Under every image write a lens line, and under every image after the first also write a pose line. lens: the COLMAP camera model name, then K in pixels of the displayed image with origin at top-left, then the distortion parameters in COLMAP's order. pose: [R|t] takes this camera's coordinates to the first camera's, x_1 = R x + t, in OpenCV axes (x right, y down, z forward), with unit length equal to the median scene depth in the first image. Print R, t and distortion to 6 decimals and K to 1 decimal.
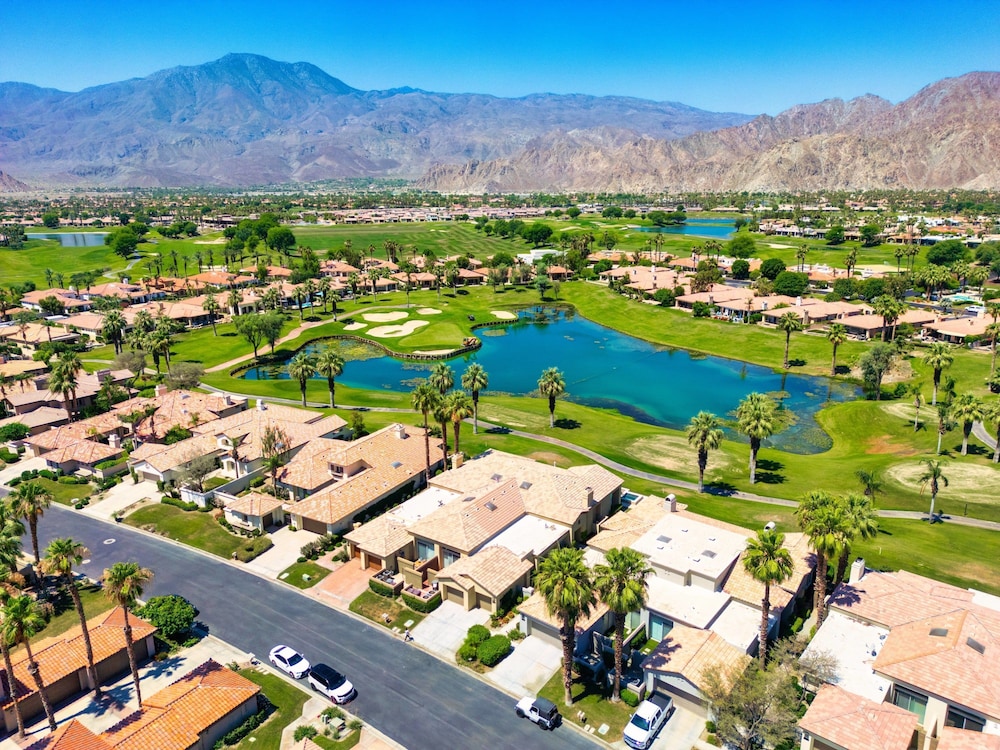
lens RADIAL K [[701.1, 0, 503.0], [0, 701.1, 378.1], [0, 0, 1]] dist [0.050026, -0.031205]
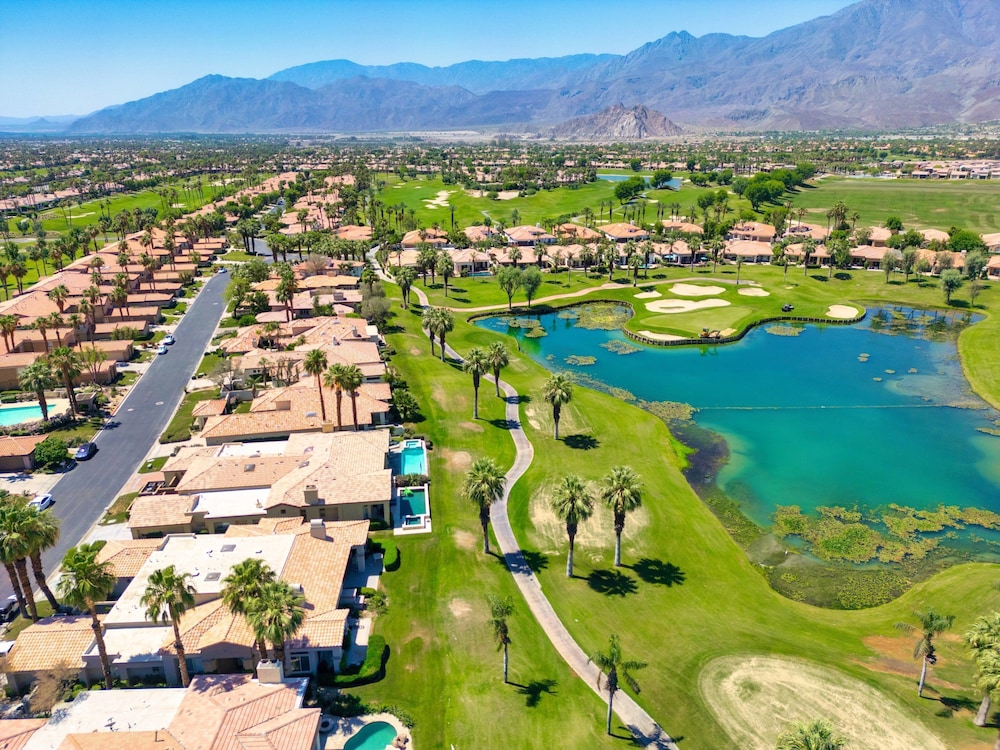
lens RADIAL K [[701.1, 0, 497.5], [0, 701.1, 376.0], [0, 0, 1]] dist [0.050026, -0.031205]
pose [[0.678969, 0.245099, -0.692046, 0.339034], [-0.195829, 0.968937, 0.151036, -0.070390], [0.707568, 0.032974, 0.705876, 0.176504]]
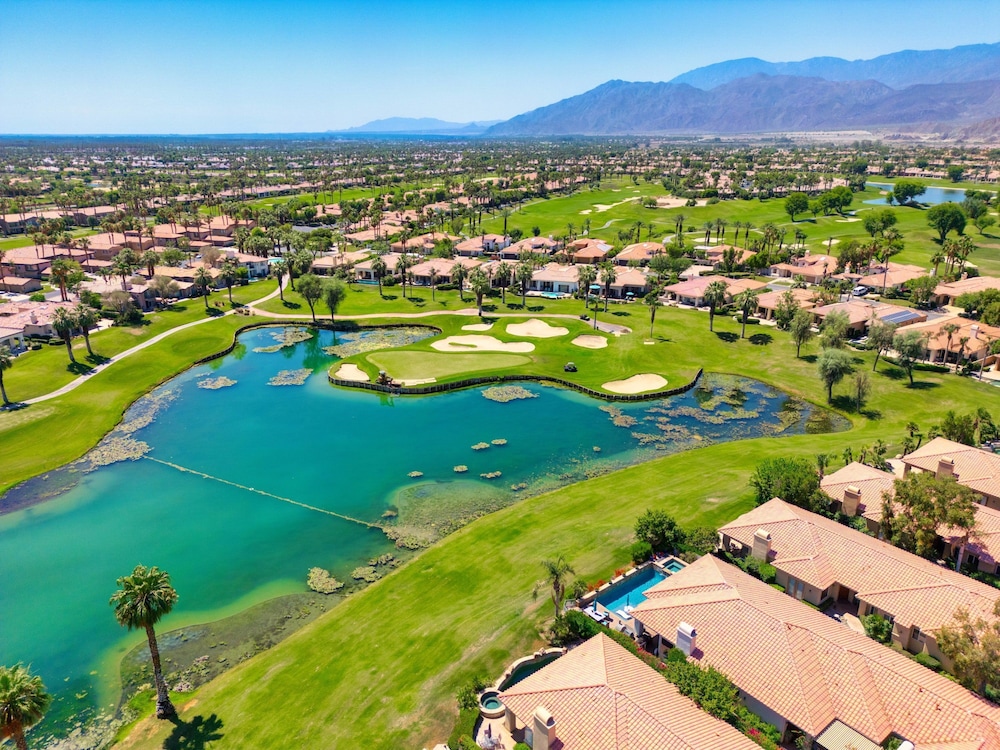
lens RADIAL K [[701.1, 0, 497.3], [0, 701.1, 378.3], [0, 0, 1]] dist [0.050026, -0.031205]
pose [[0.227474, 0.326460, -0.917431, 0.531901], [-0.260633, 0.928168, 0.265658, -0.225865], [0.938257, 0.178683, 0.296220, 0.750637]]
